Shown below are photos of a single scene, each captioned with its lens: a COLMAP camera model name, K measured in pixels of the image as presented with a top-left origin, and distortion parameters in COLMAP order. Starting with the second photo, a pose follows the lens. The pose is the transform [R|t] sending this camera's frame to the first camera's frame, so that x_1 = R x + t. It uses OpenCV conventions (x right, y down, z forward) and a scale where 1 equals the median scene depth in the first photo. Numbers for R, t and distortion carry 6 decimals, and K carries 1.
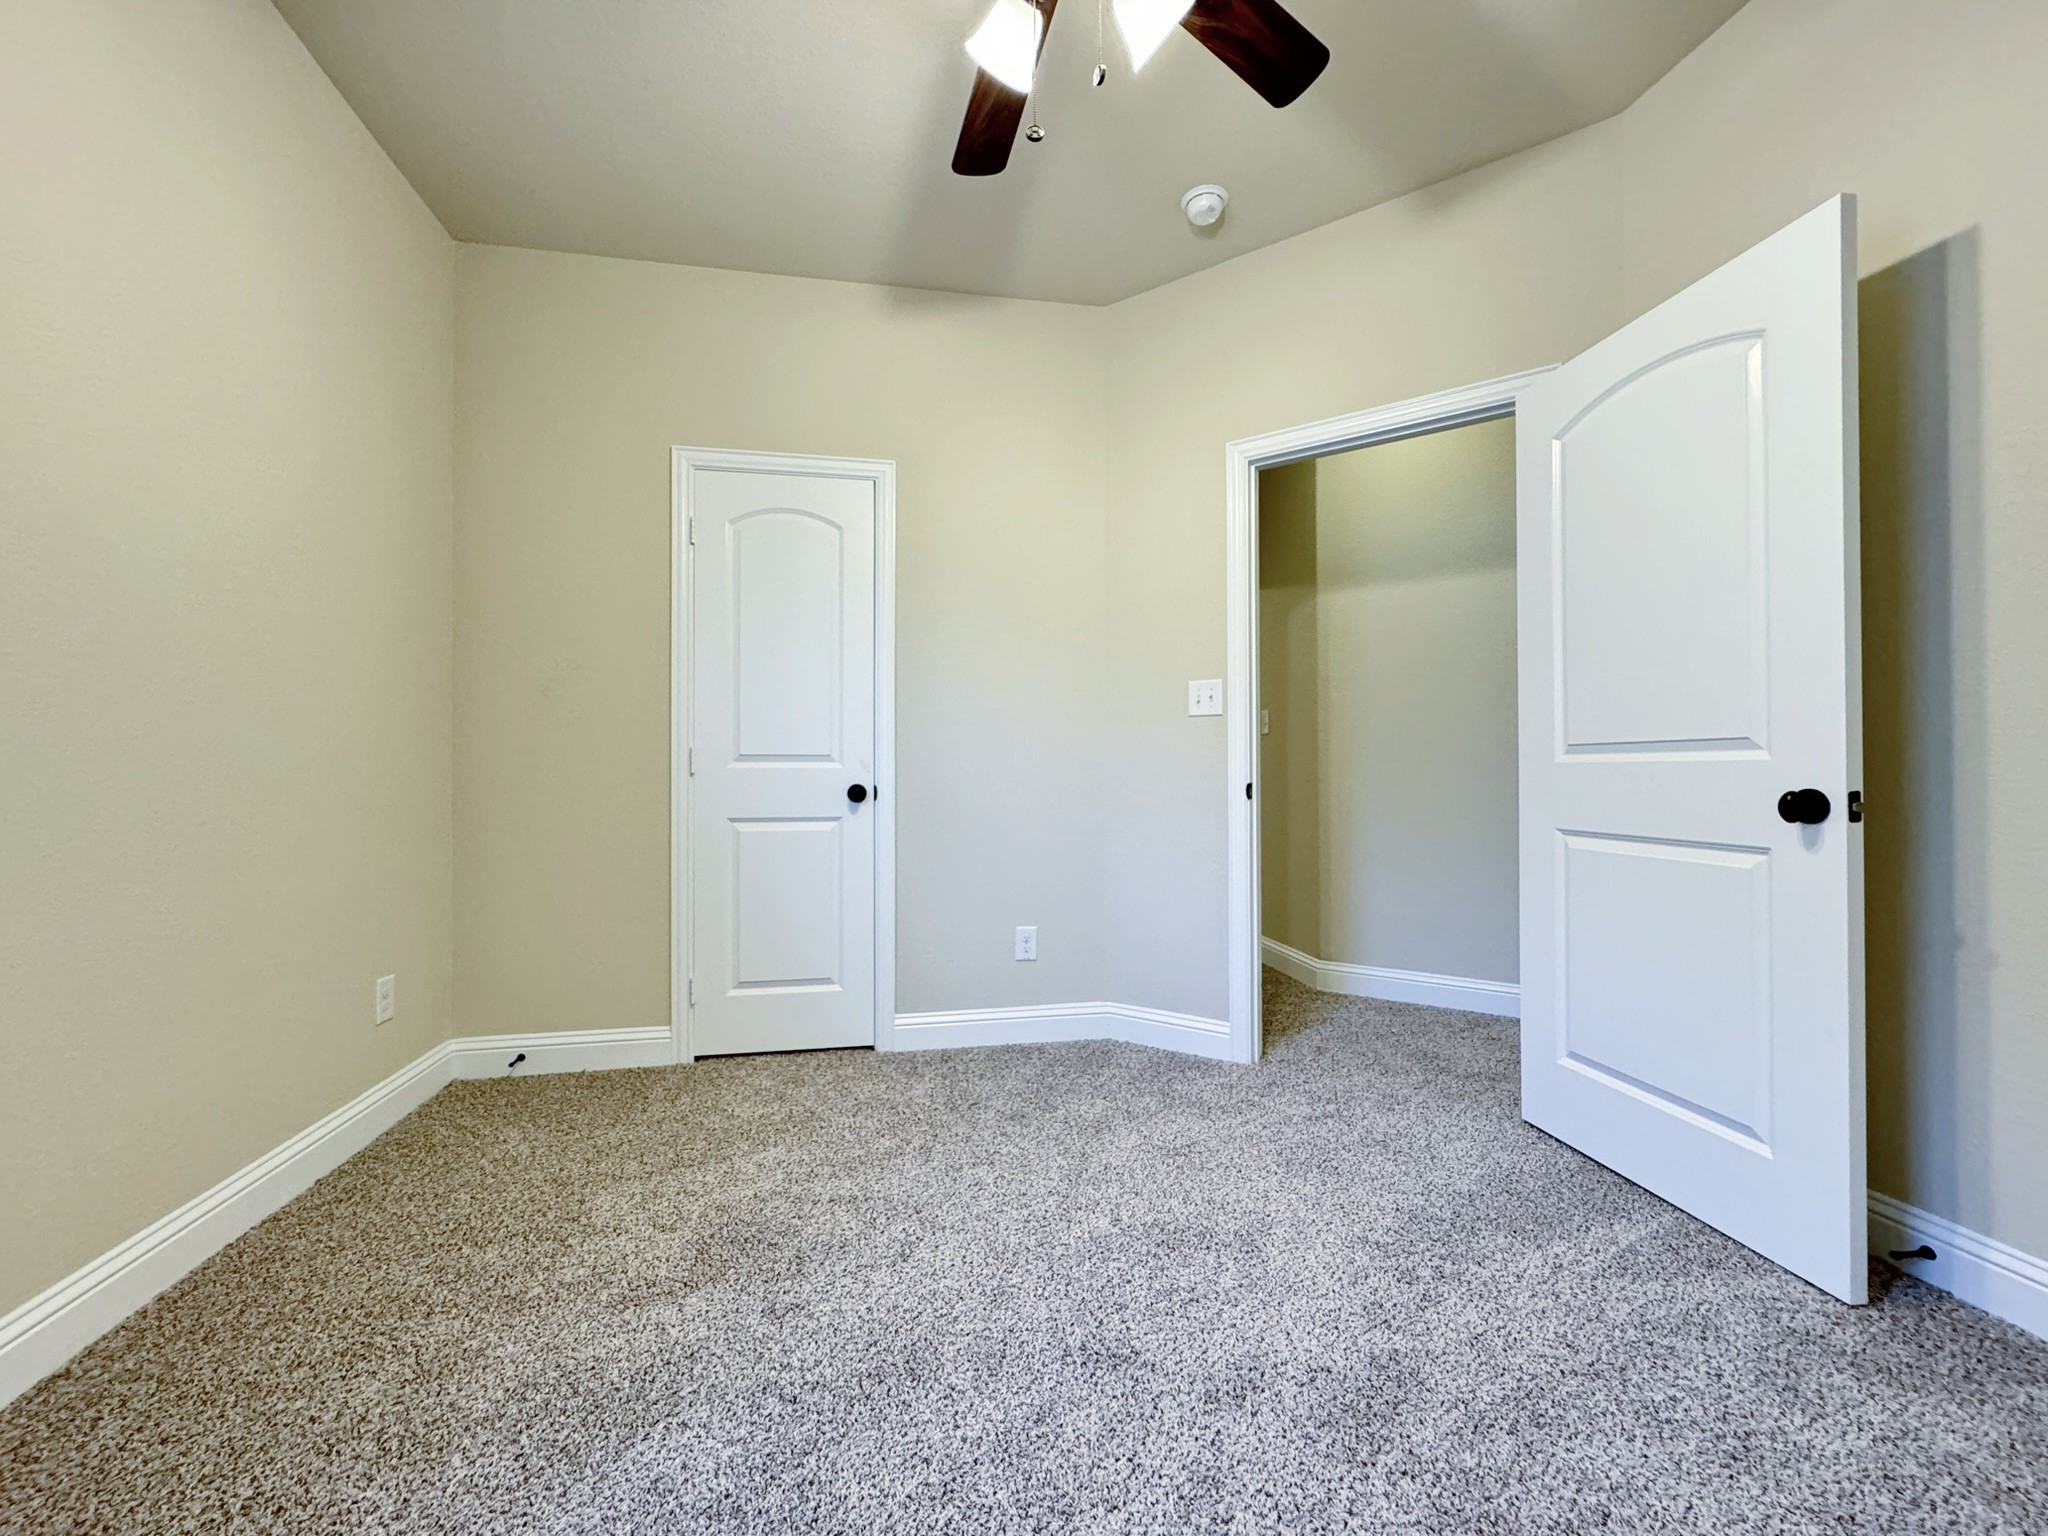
lens RADIAL K [[820.6, 0, 1013.3], [0, 820.6, 767.7], [0, 0, 1]] dist [-0.002013, -0.000710]
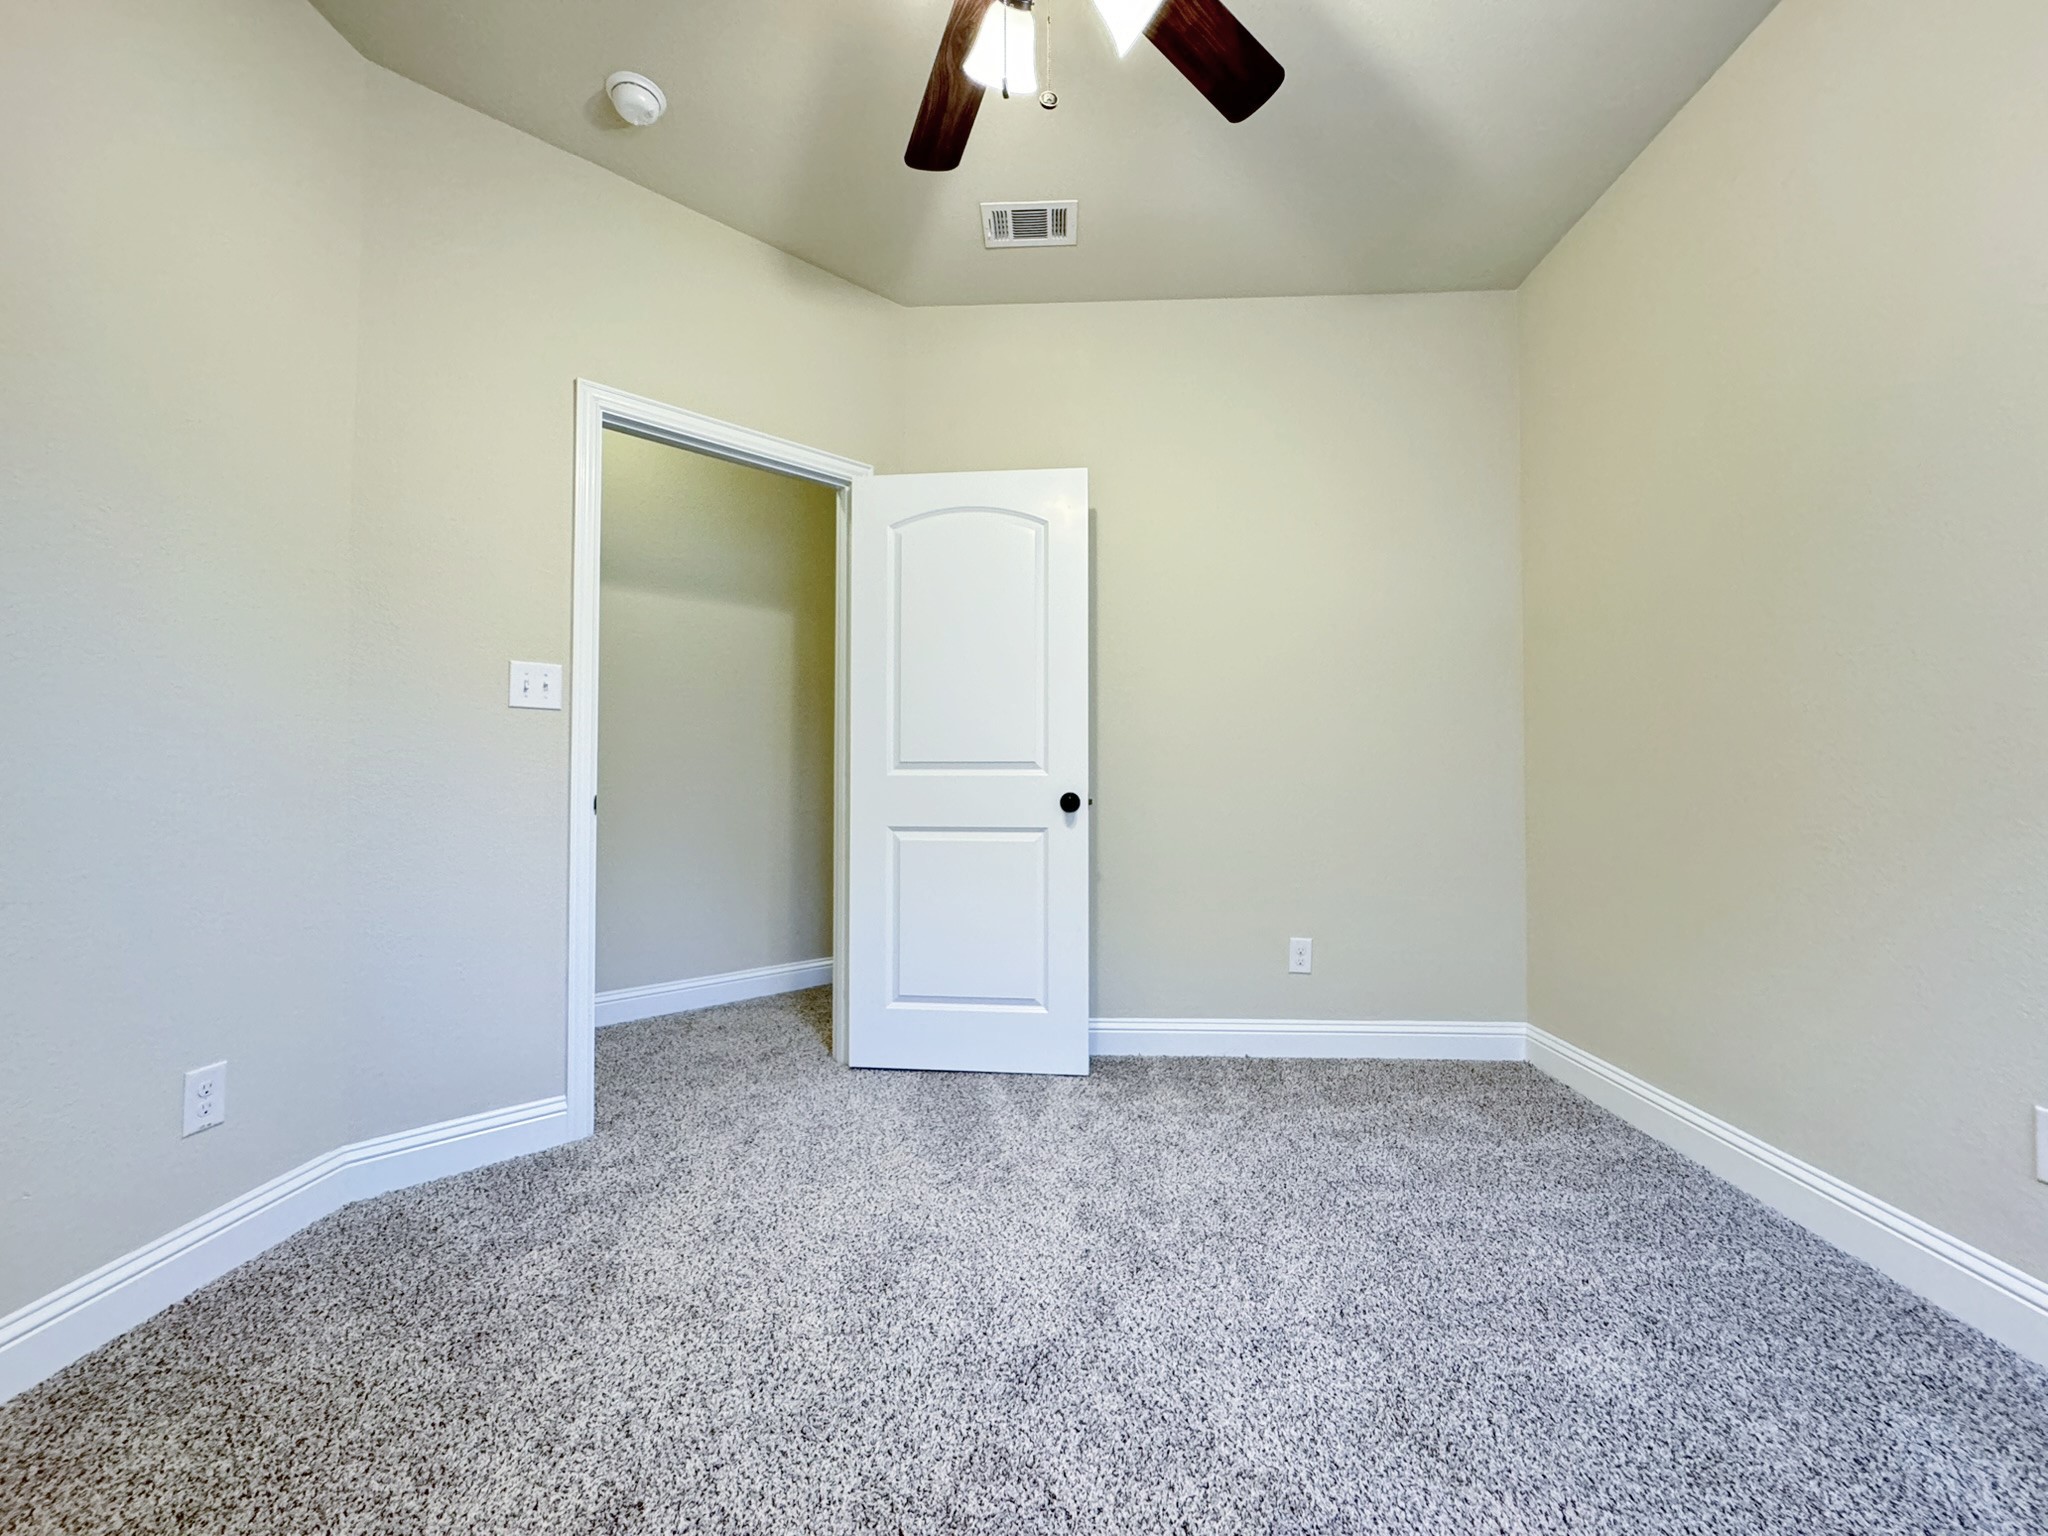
lens RADIAL K [[820.6, 0, 1011.6], [0, 820.6, 771.1], [0, 0, 1]] dist [-0.002013, -0.000710]
pose [[0.217659, 0.025813, 0.975683, -0.565828], [-0.004365, 0.999666, -0.025474, 0.018296], [-0.976015, 0.001286, 0.217699, 0.528017]]
